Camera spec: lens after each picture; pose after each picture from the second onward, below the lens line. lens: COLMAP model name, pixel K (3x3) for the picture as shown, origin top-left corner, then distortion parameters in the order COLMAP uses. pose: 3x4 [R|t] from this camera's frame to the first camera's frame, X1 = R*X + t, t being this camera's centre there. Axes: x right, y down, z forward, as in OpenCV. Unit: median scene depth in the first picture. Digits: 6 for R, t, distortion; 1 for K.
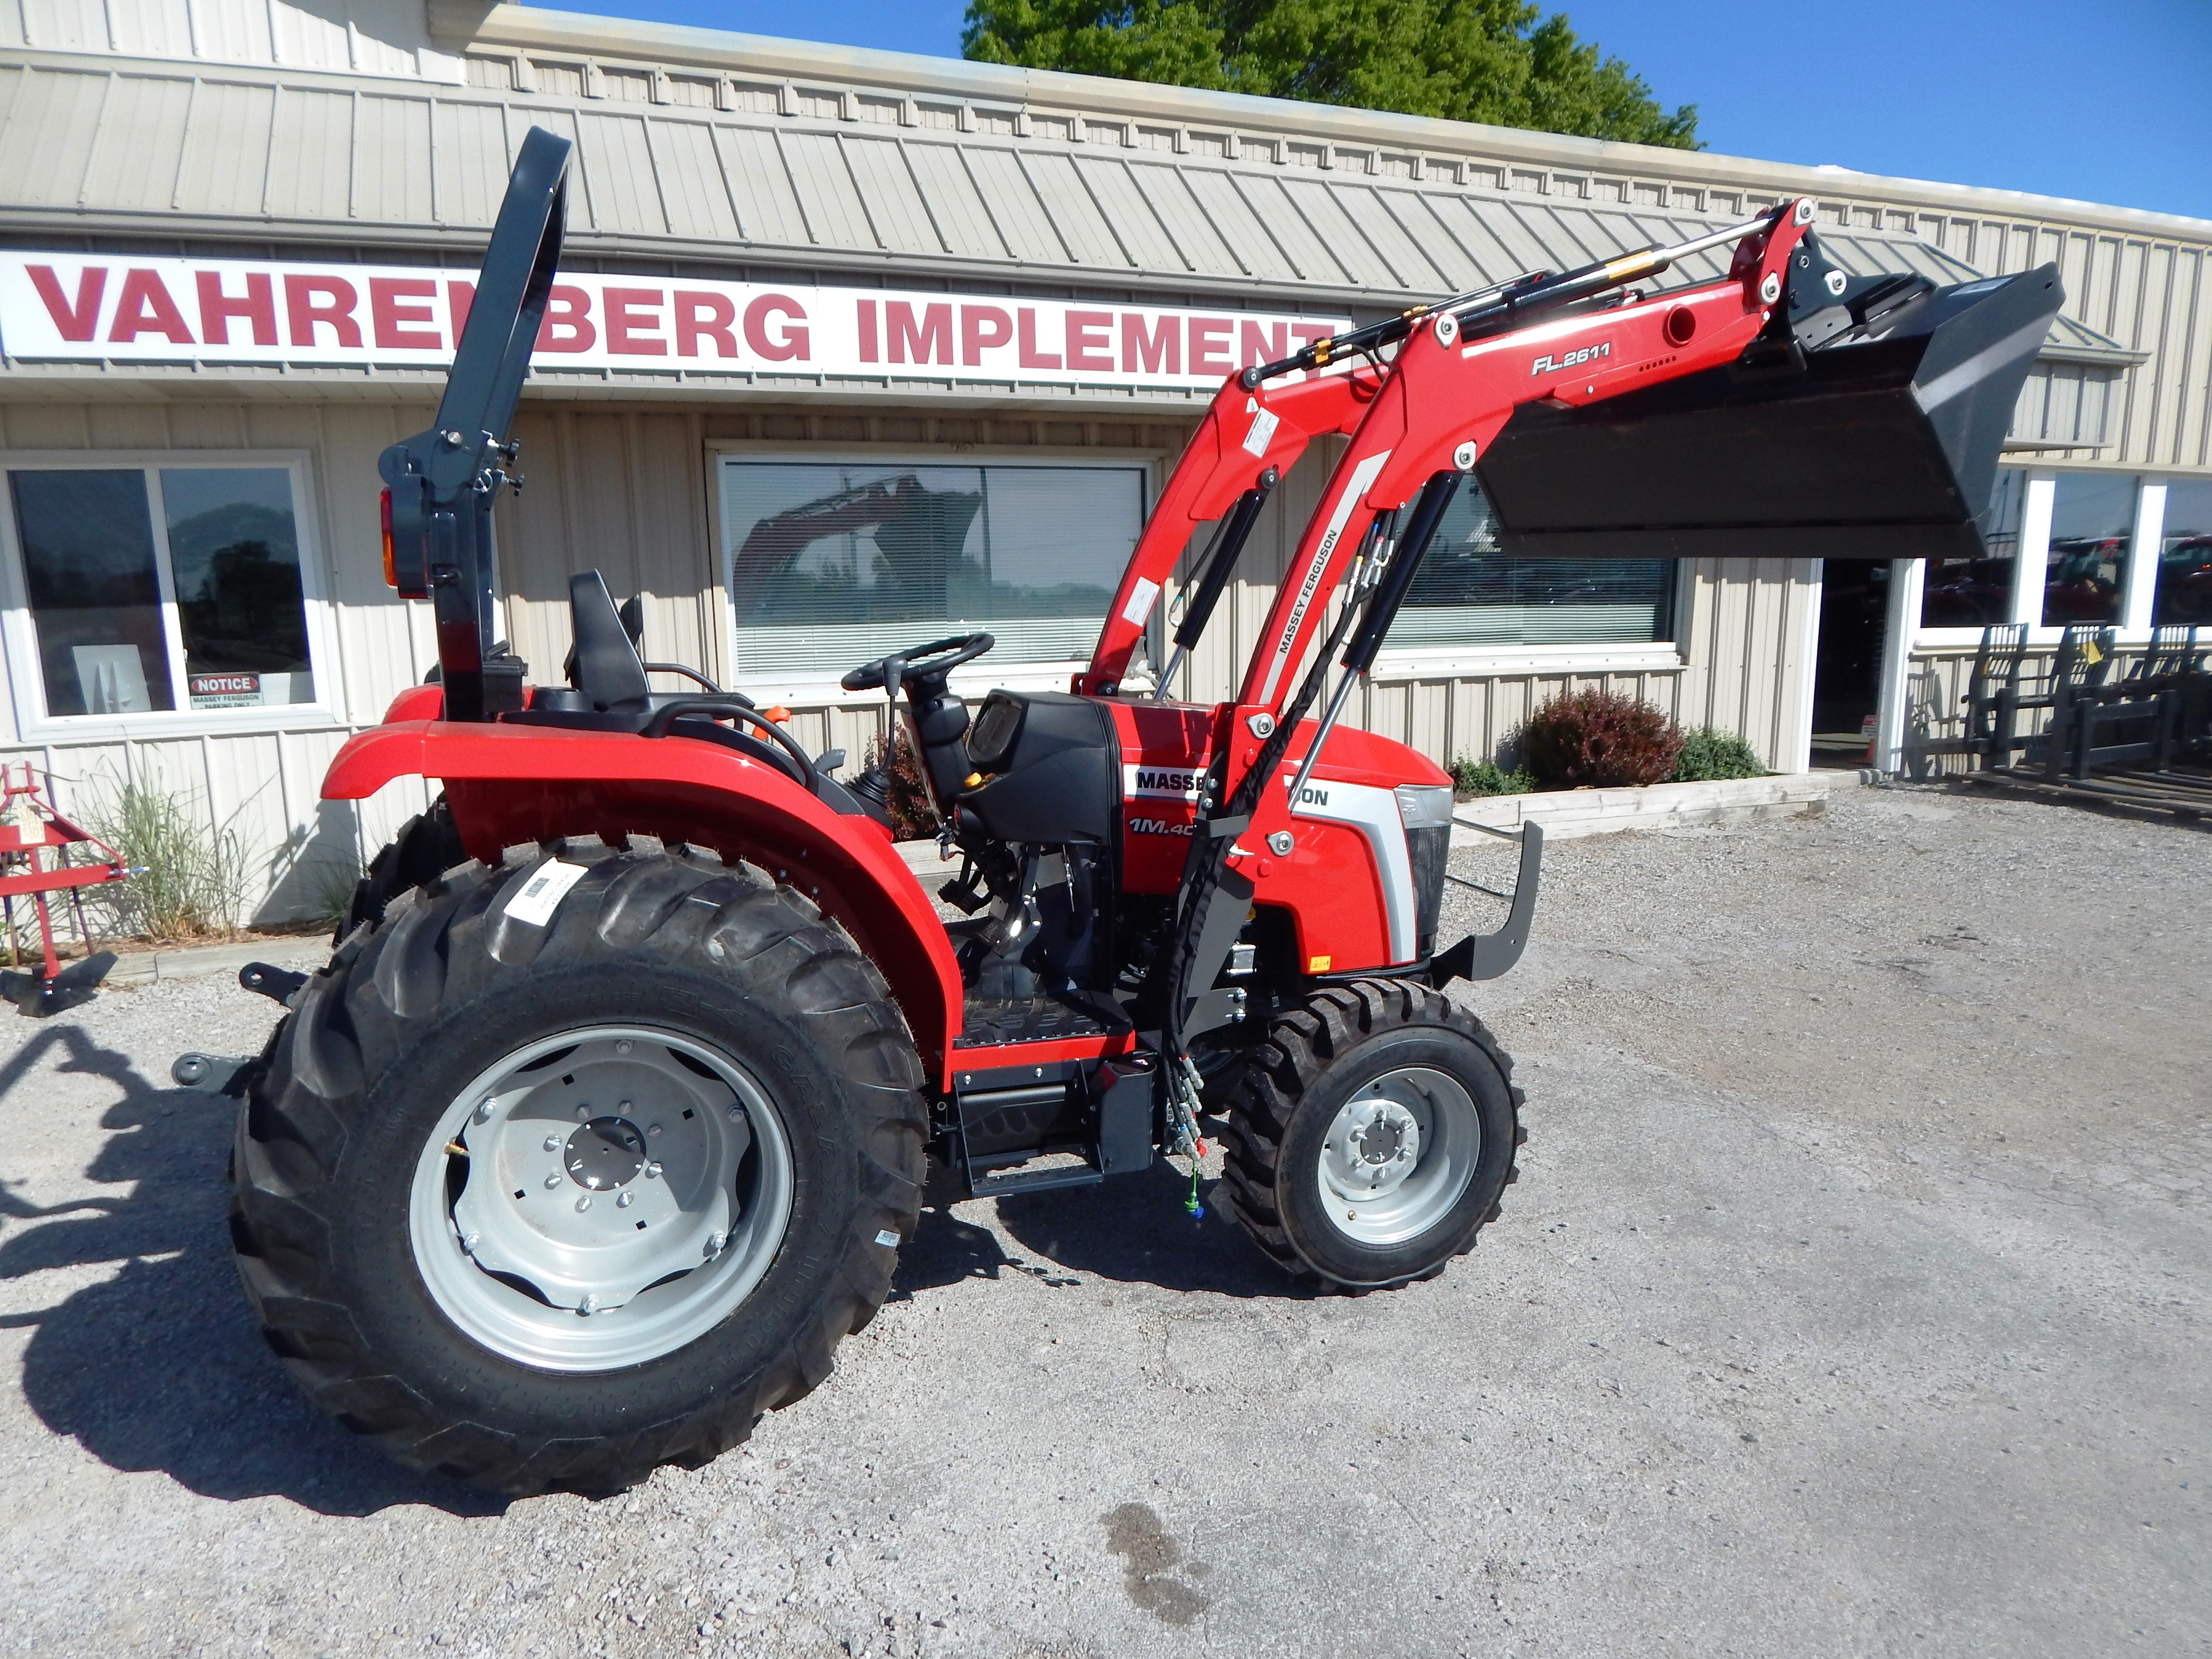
lens RADIAL K [[1464.7, 0, 1100.5], [0, 1464.7, 799.8], [0, 0, 1]] dist [0.040101, -0.039270]
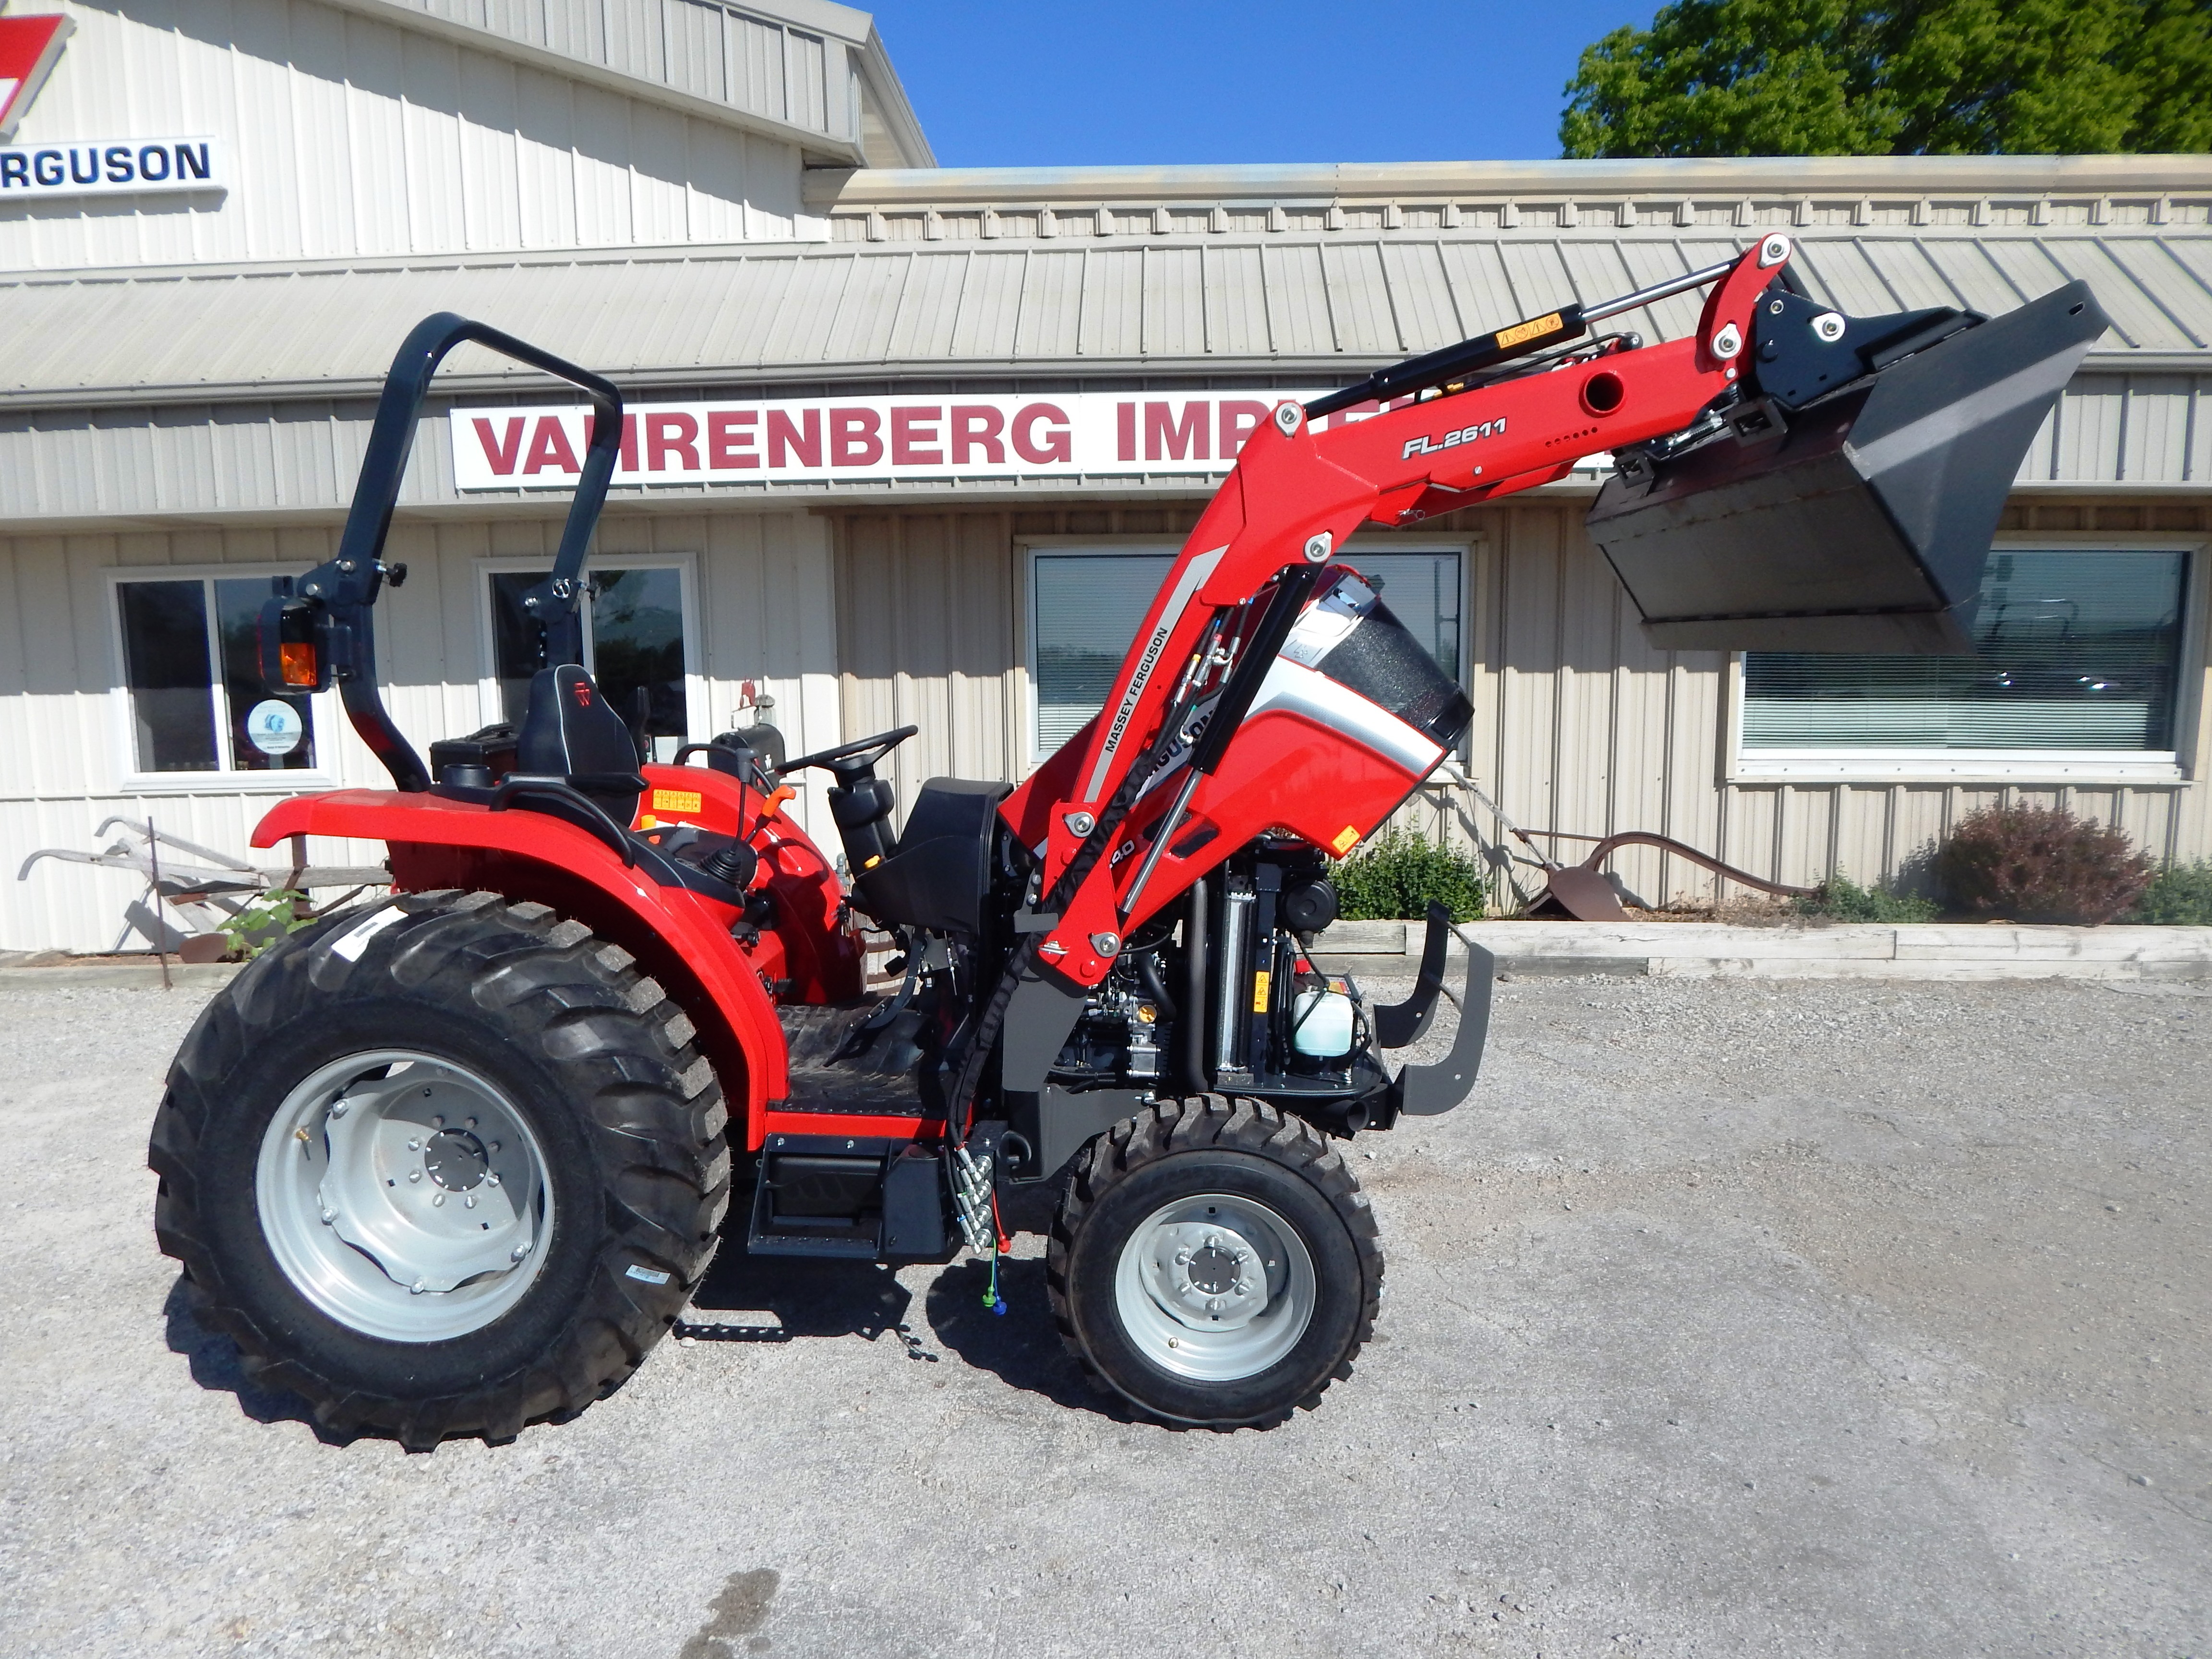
lens RADIAL K [[1455.2, 0, 1113.6], [0, 1455.2, 816.8], [0, 0, 1]] dist [0.026227, -0.025855]
pose [[0.919798, 0.051520, -0.388994, 0.261170], [-0.067422, 0.997350, -0.027330, -0.015335], [0.386556, 0.051365, 0.920835, 0.052785]]
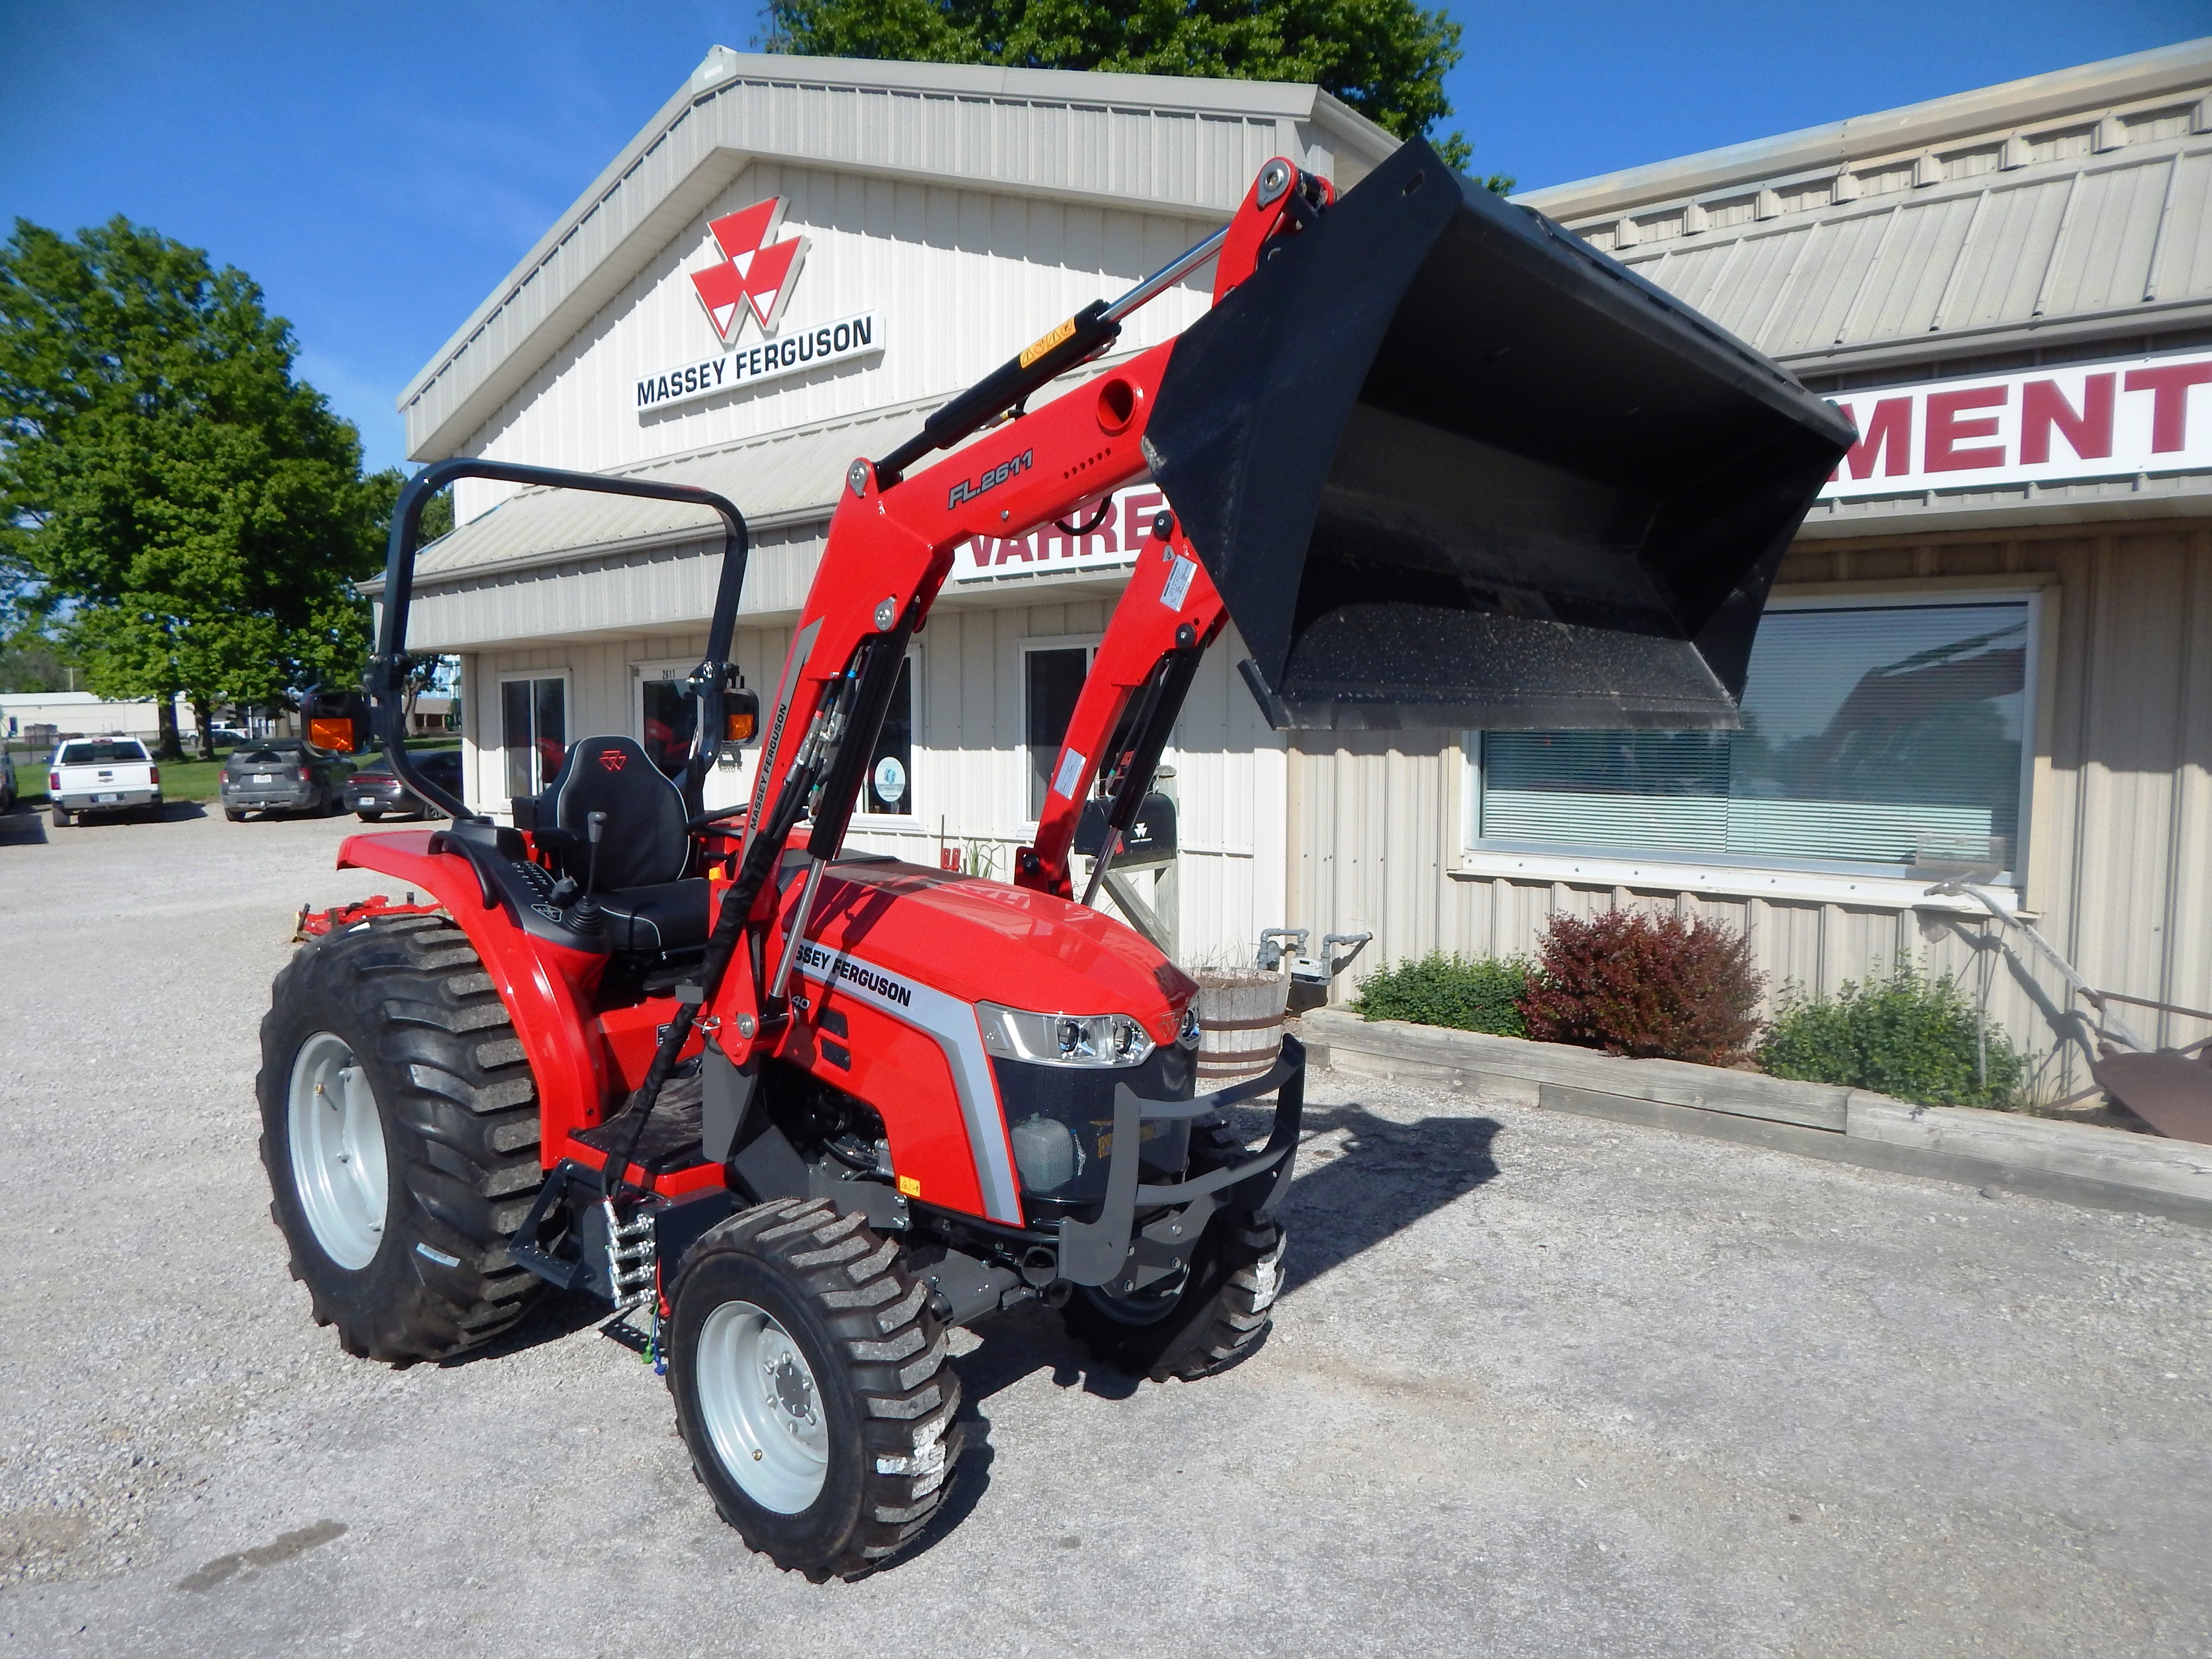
lens RADIAL K [[1462.8, 0, 1115.0], [0, 1462.8, 816.2], [0, 0, 1]] dist [0.013268, -0.010007]
pose [[0.501513, 0.071173, -0.862218, 0.550389], [-0.149240, 0.988787, -0.005185, -0.070335], [0.852181, 0.131278, 0.506511, 0.366044]]
